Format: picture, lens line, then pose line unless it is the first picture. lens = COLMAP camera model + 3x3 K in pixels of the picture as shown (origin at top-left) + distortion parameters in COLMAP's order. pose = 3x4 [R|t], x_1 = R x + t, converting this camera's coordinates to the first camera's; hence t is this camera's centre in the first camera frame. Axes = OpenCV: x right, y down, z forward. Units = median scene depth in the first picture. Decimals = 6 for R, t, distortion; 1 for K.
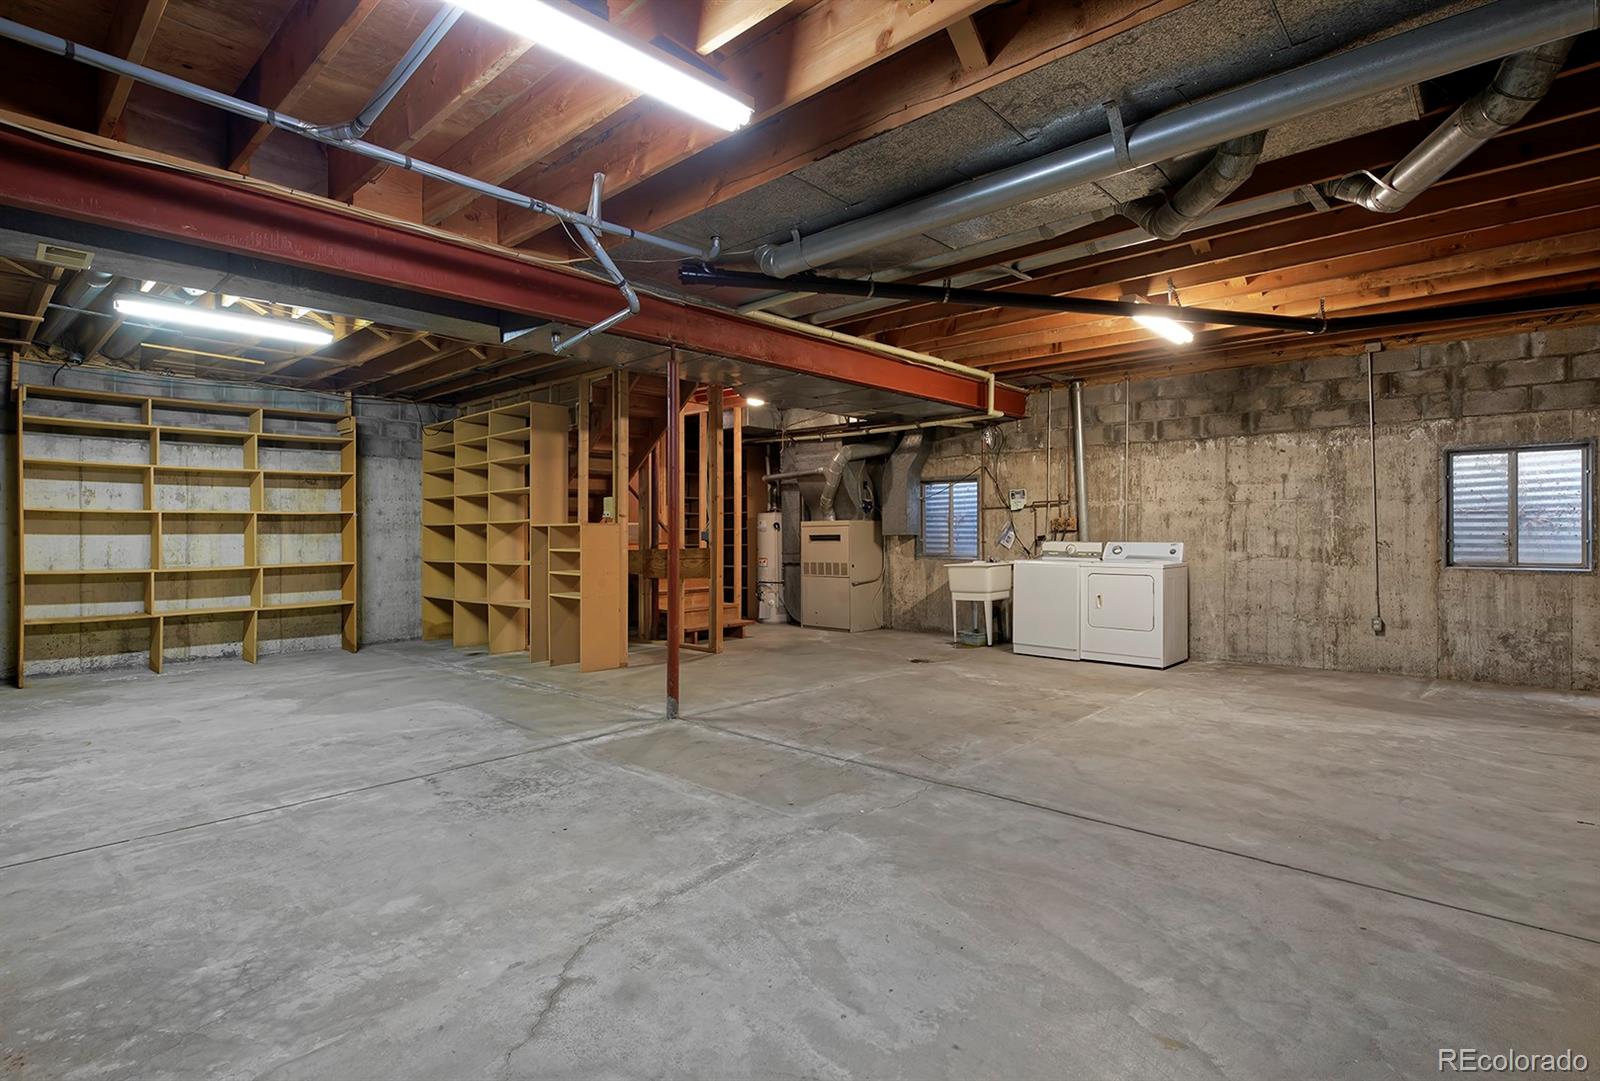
lens RADIAL K [[793.0, 0, 800.0], [0, 793.0, 540.5], [0, 0, 1]] dist [-0.001482, 0.001248]
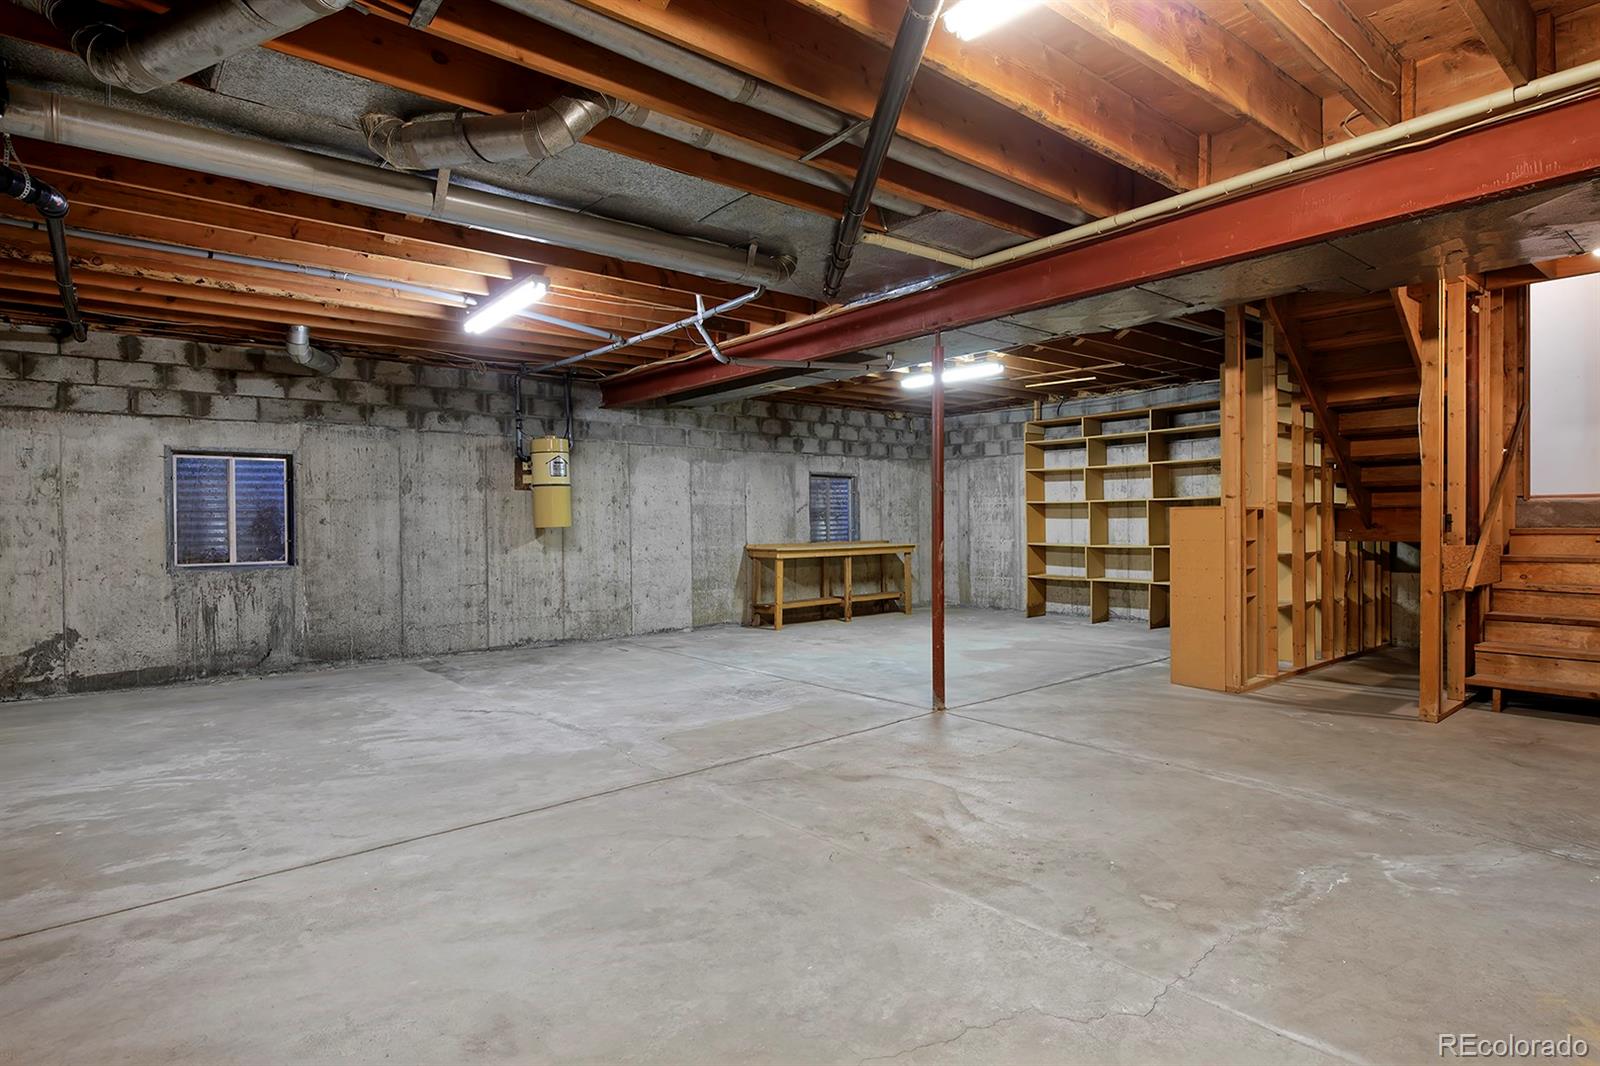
lens RADIAL K [[847.3, 0, 800.0], [0, 847.3, 533.0], [0, 0, 1]] dist [-0.001245, -0.001833]
pose [[-0.135294, 0.020848, -0.990586, 1.201722], [0.000993, 0.999781, 0.020906, -0.024721], [0.990805, 0.001844, -0.135285, 1.292102]]
